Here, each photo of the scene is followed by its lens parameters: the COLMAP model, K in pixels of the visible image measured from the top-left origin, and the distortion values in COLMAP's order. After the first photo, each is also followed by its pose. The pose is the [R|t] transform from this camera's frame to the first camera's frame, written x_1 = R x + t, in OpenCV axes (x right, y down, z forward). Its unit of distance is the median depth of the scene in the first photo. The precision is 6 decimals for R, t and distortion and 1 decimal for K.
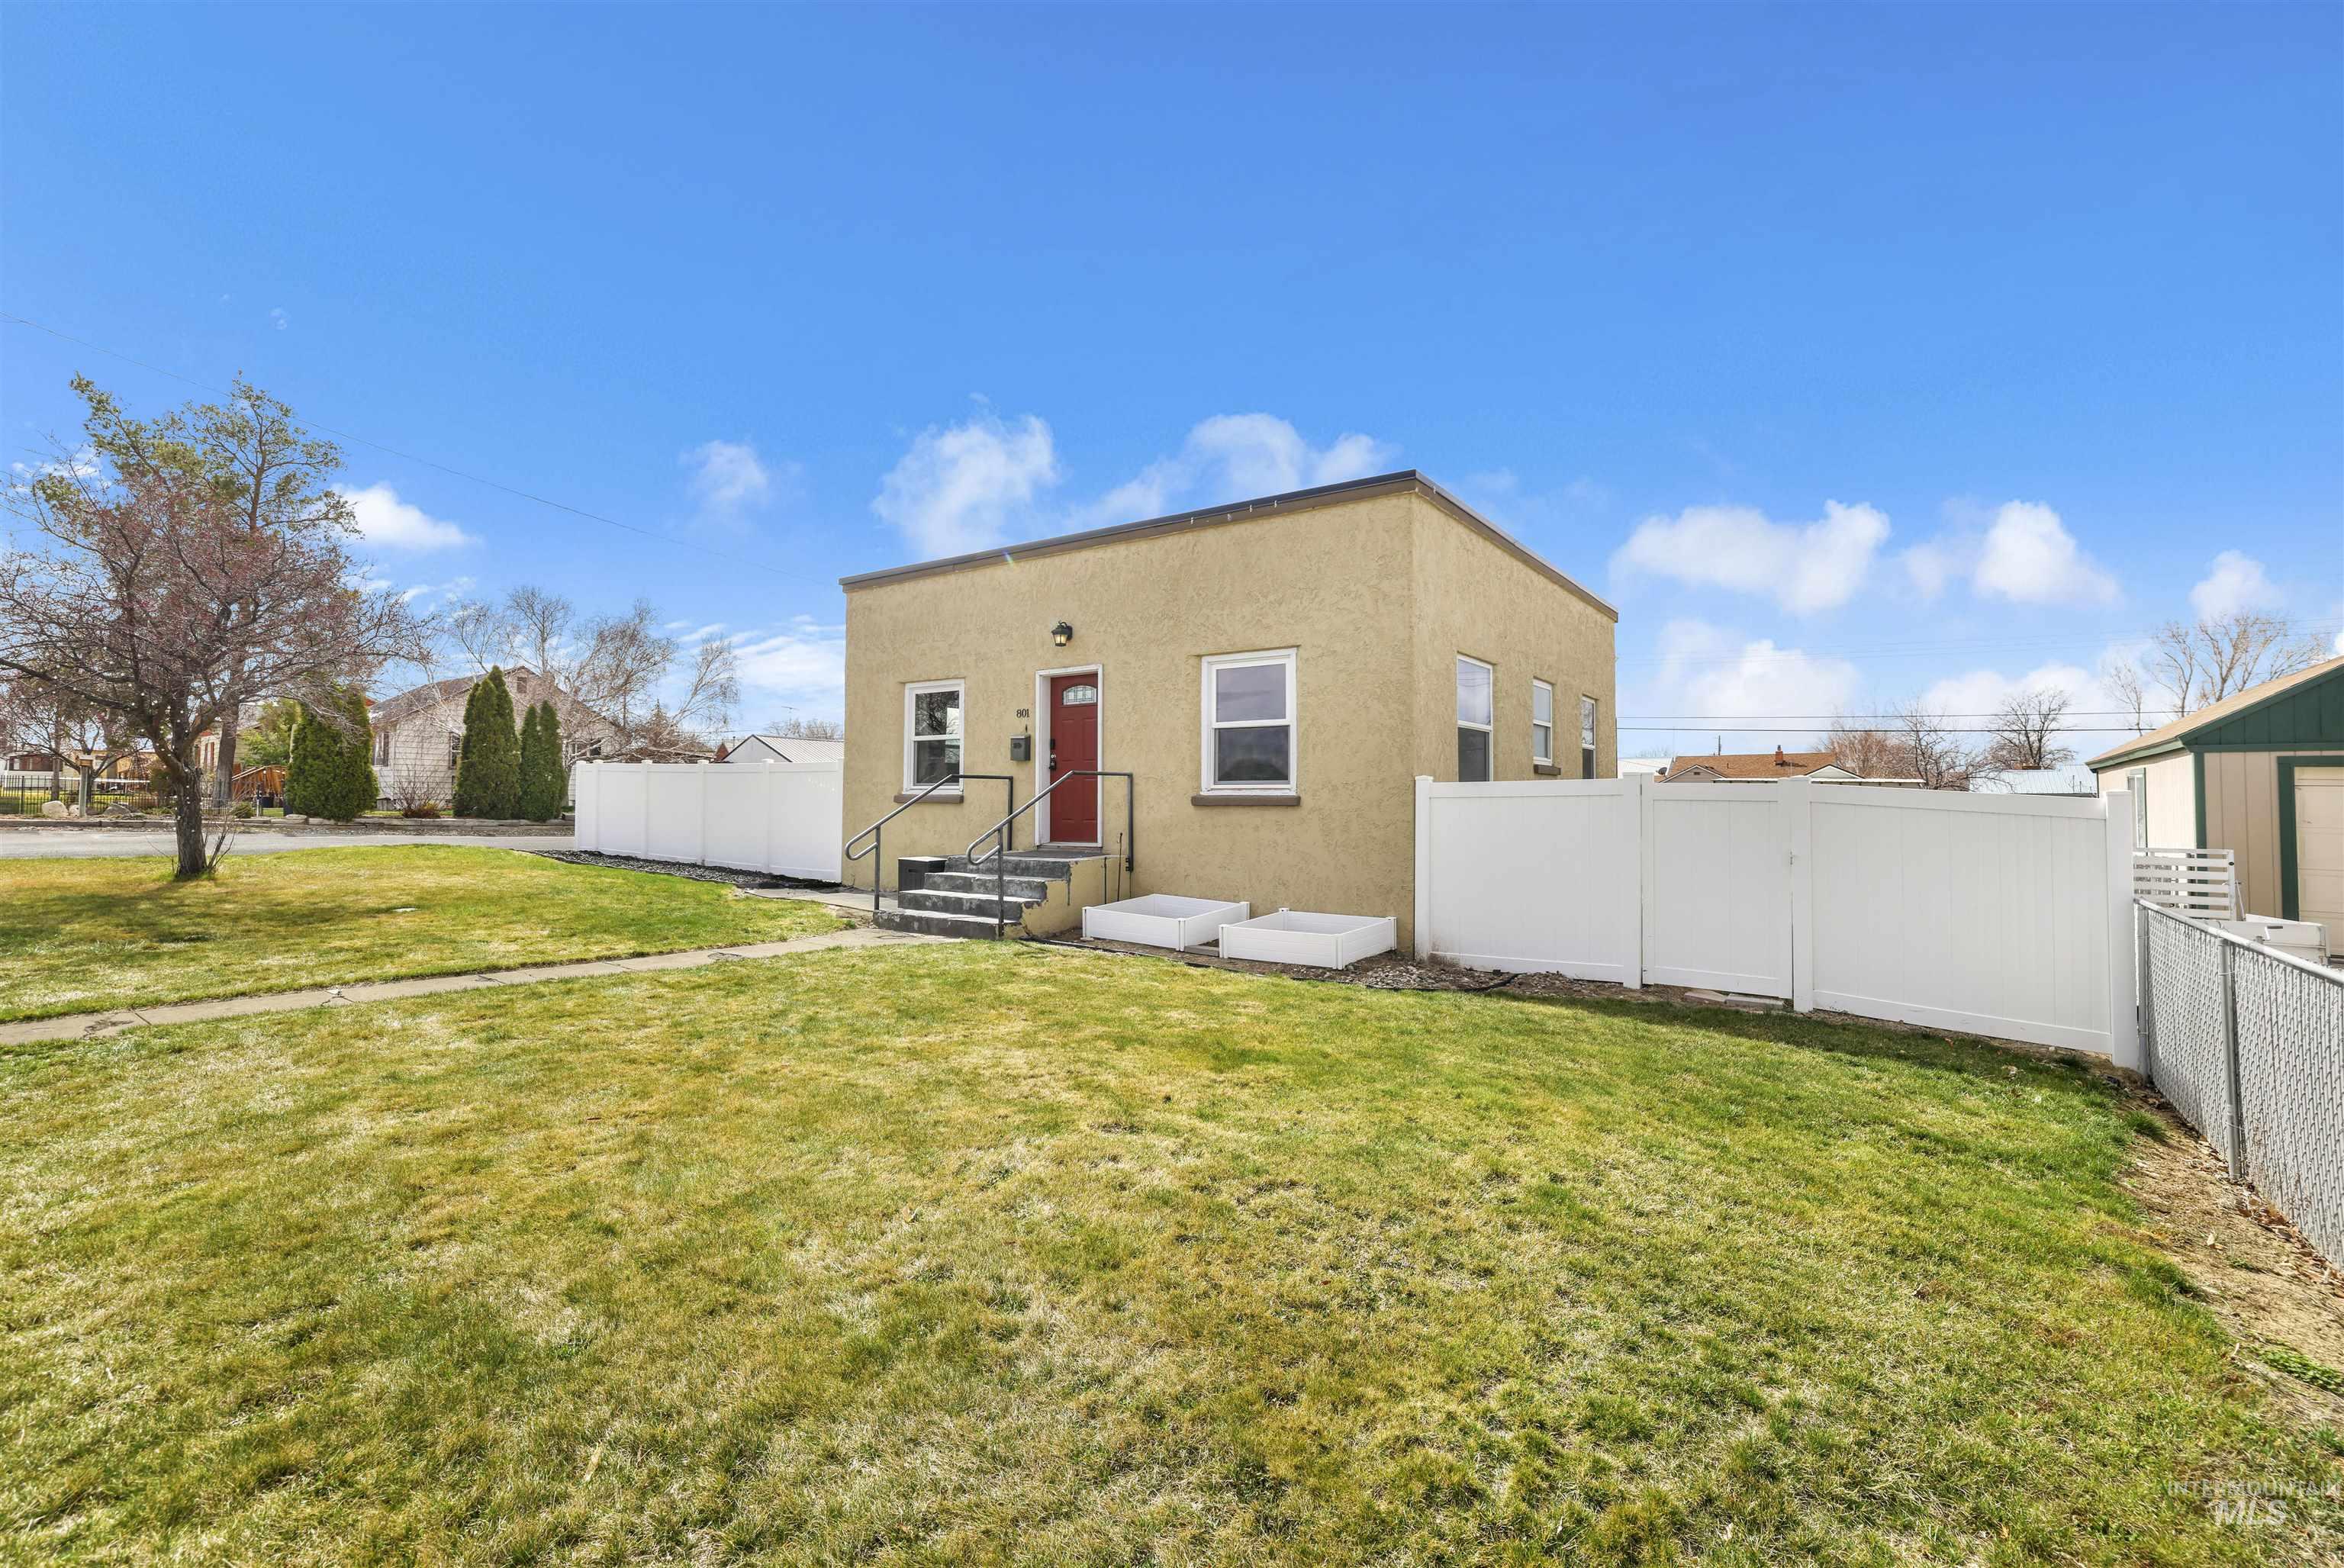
lens RADIAL K [[1045.7, 0, 1173.8], [0, 1045.7, 788.6], [0, 0, 1]] dist [-0.027939, 0.000530]
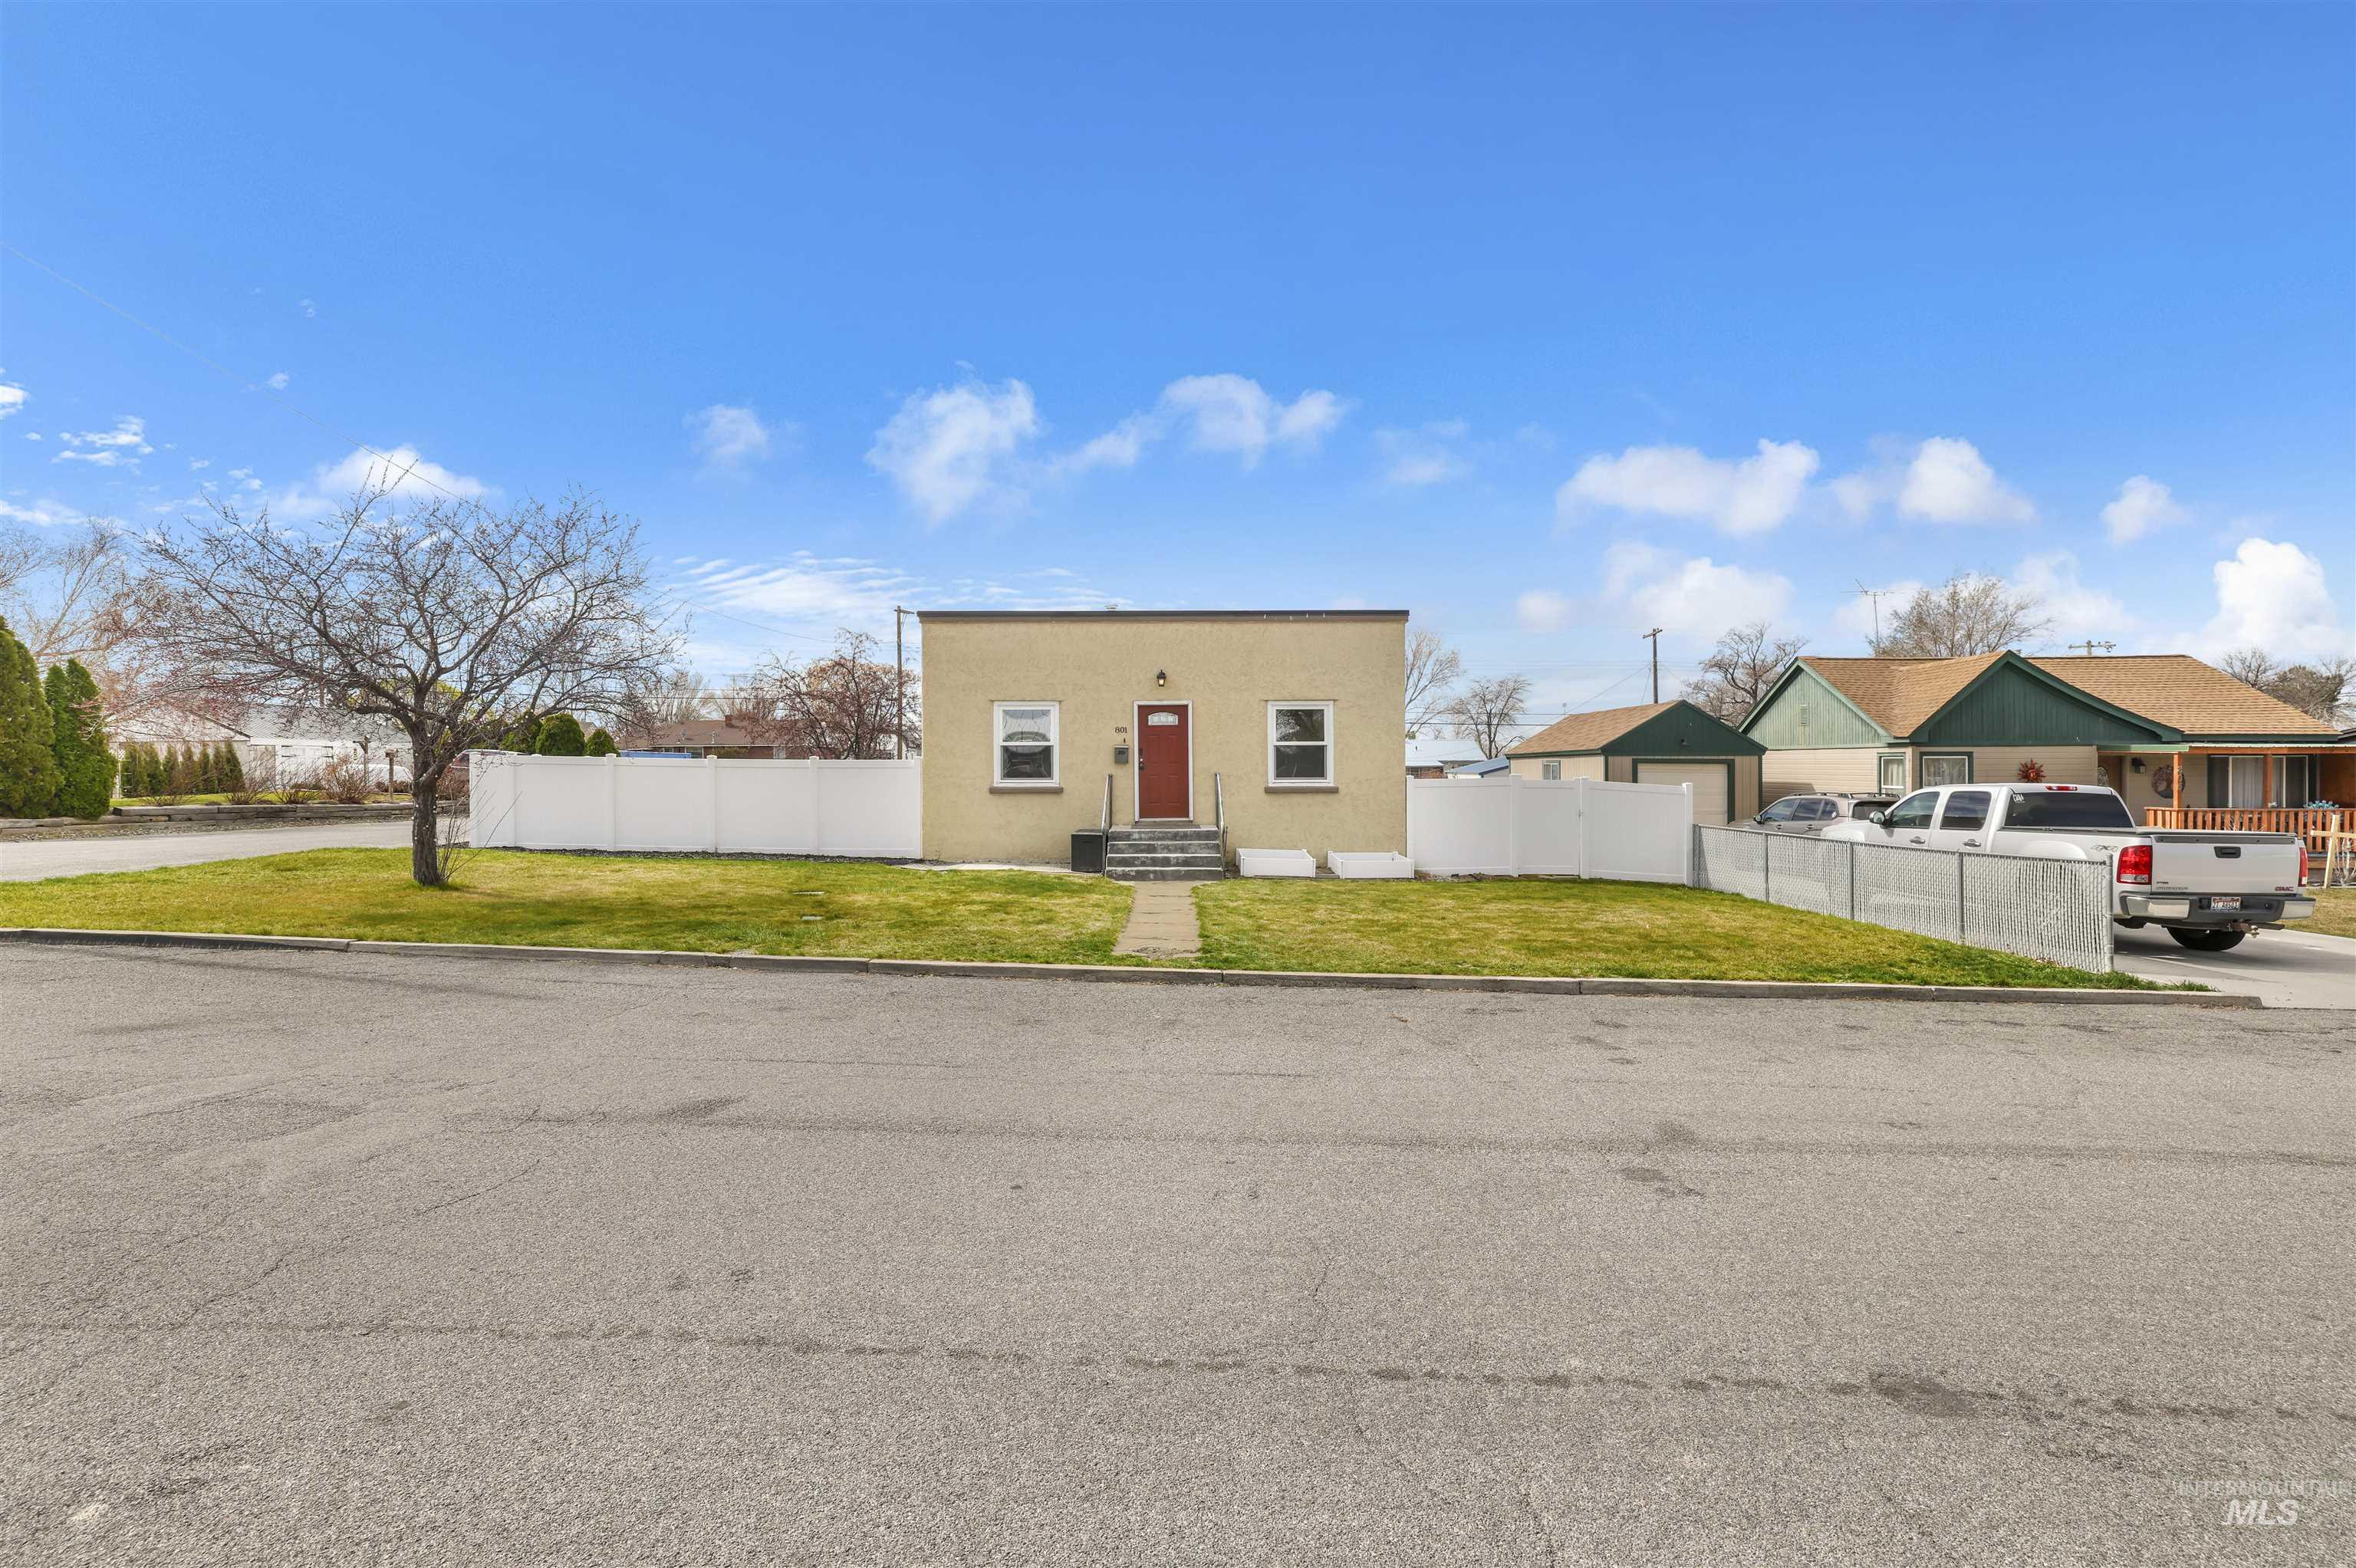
lens RADIAL K [[1050.9, 0, 1181.8], [0, 1050.9, 775.6], [0, 0, 1]] dist [-0.027939, 0.000530]
pose [[0.810810, -0.012276, 0.585181, -1.038929], [-0.000708, 0.999759, 0.021955, -0.046443], [-0.585309, -0.018216, 0.810605, -0.245379]]
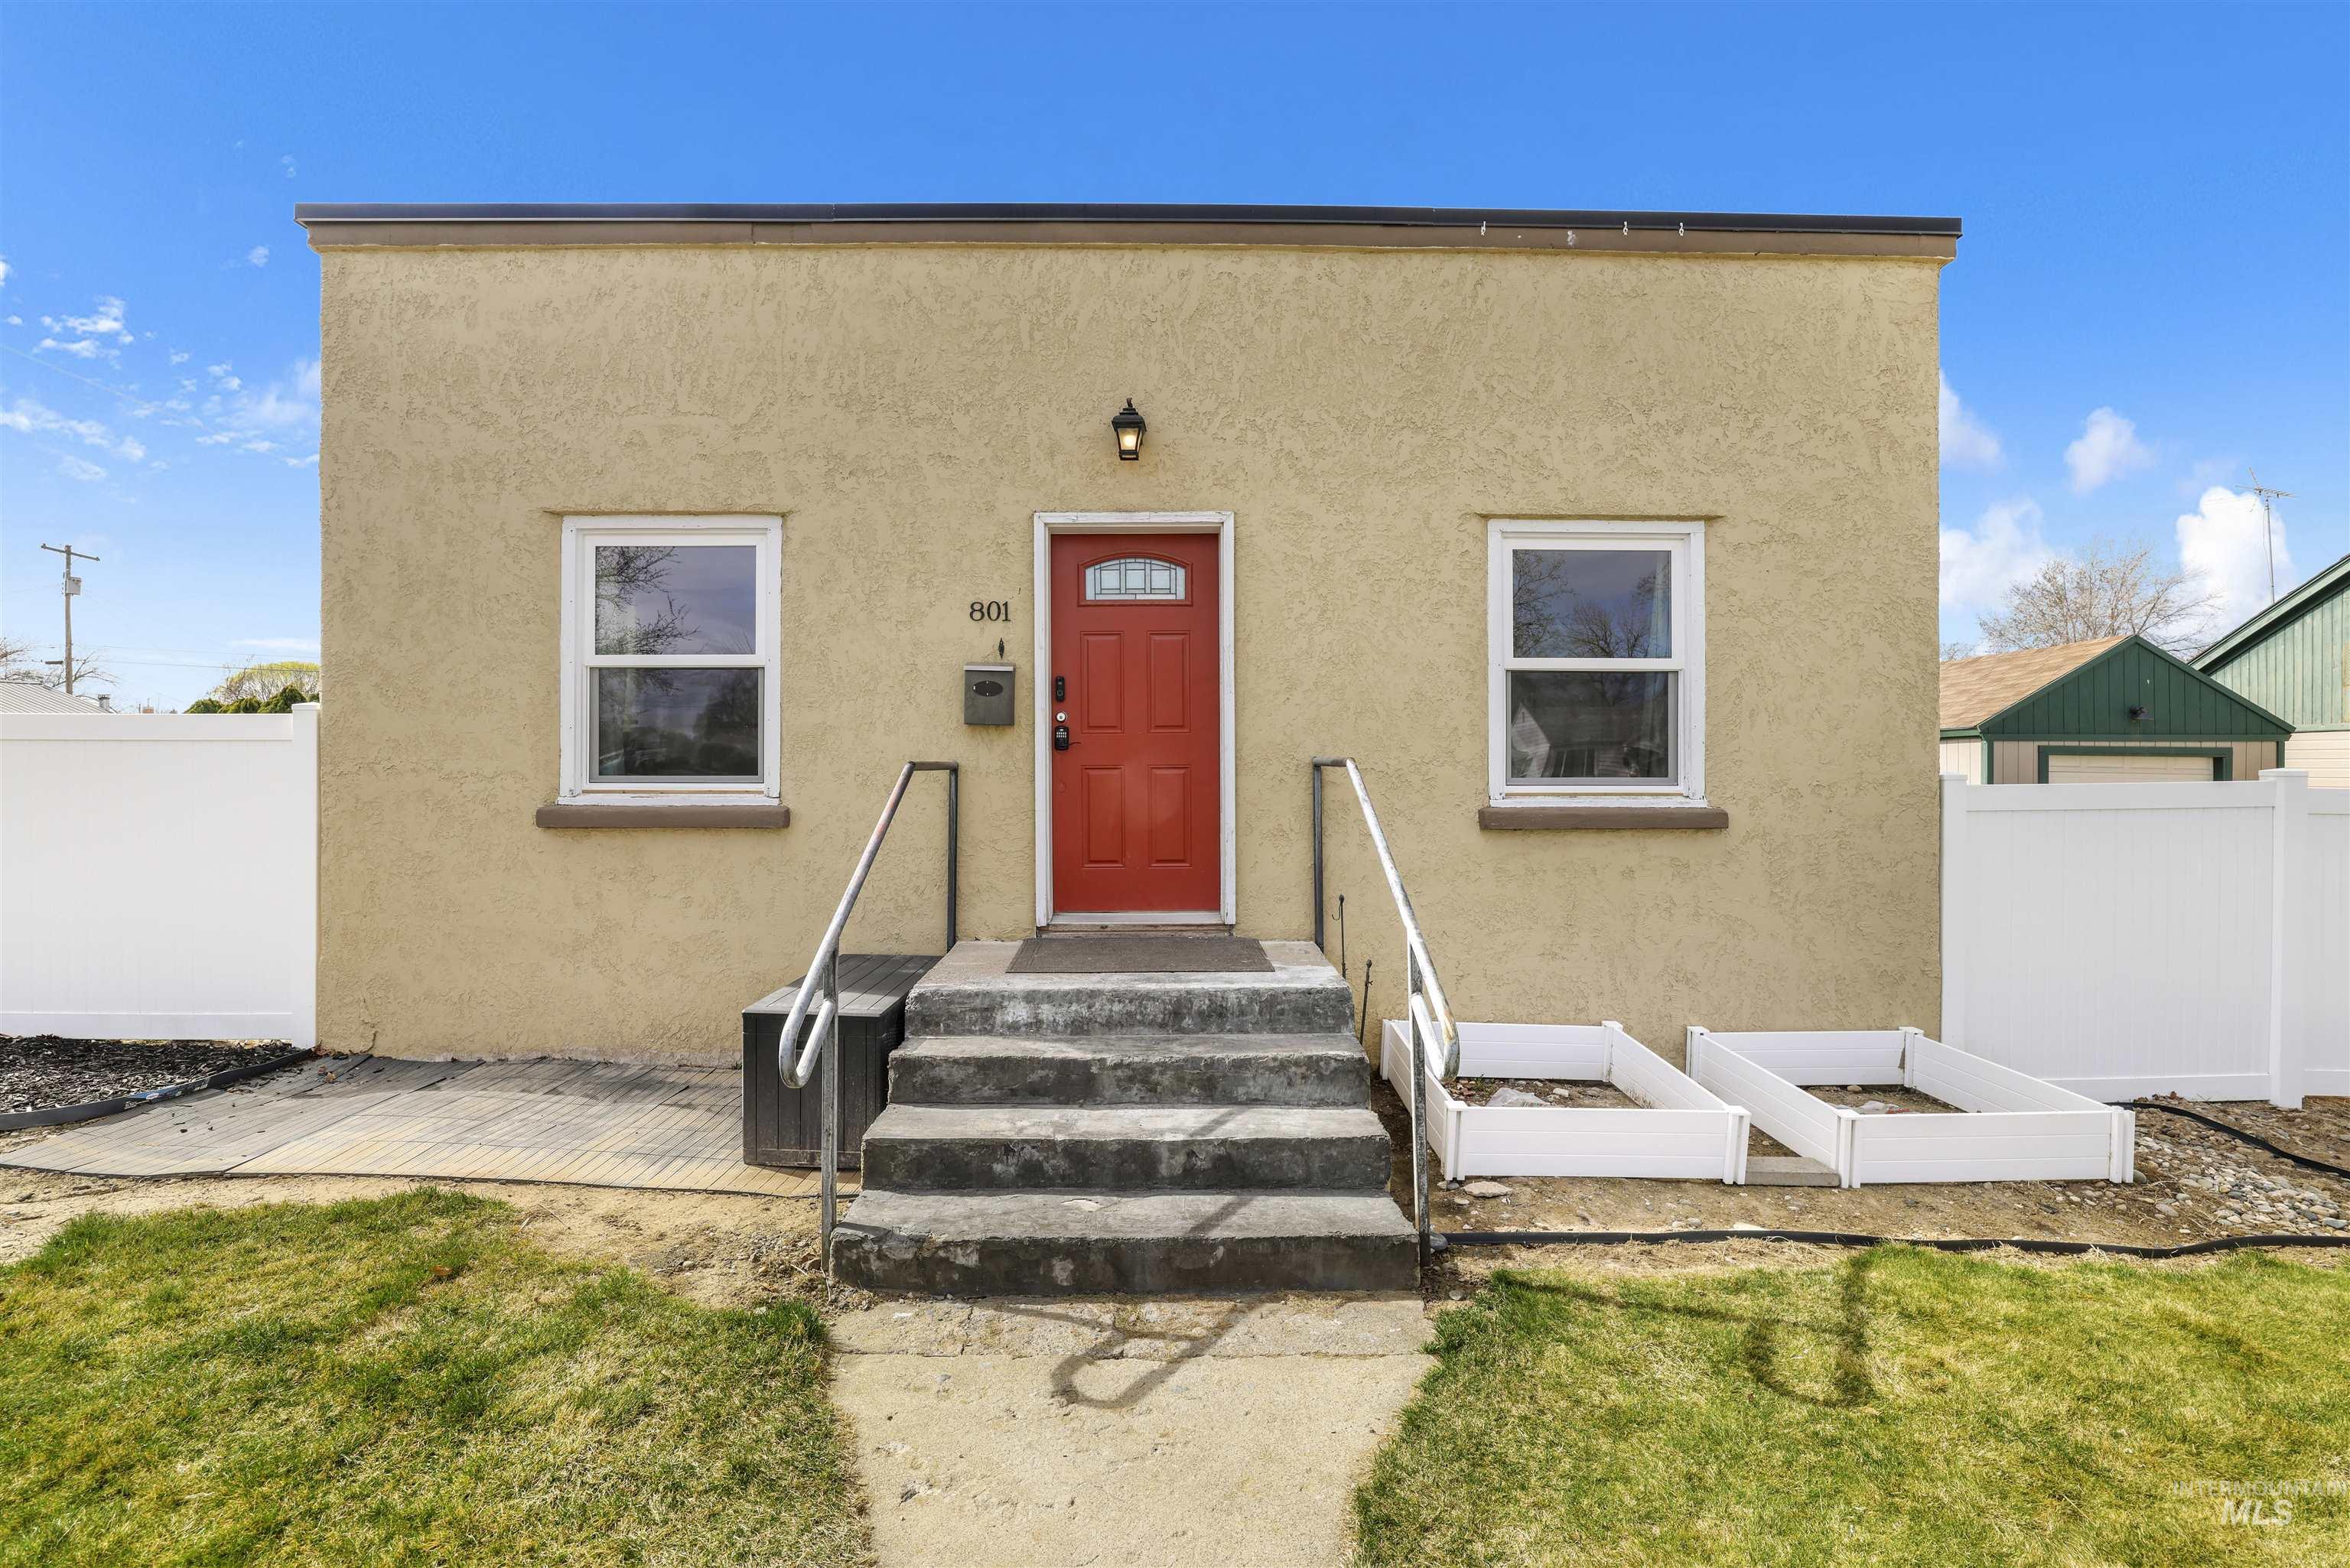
lens RADIAL K [[1048.3, 0, 1181.1], [0, 1048.3, 777.3], [0, 0, 1]] dist [-0.027939, 0.000530]
pose [[0.805556, -0.009058, 0.592450, -0.373491], [-0.004512, 0.999760, 0.021420, -0.017296], [-0.592503, -0.019928, 0.805322, 0.696924]]
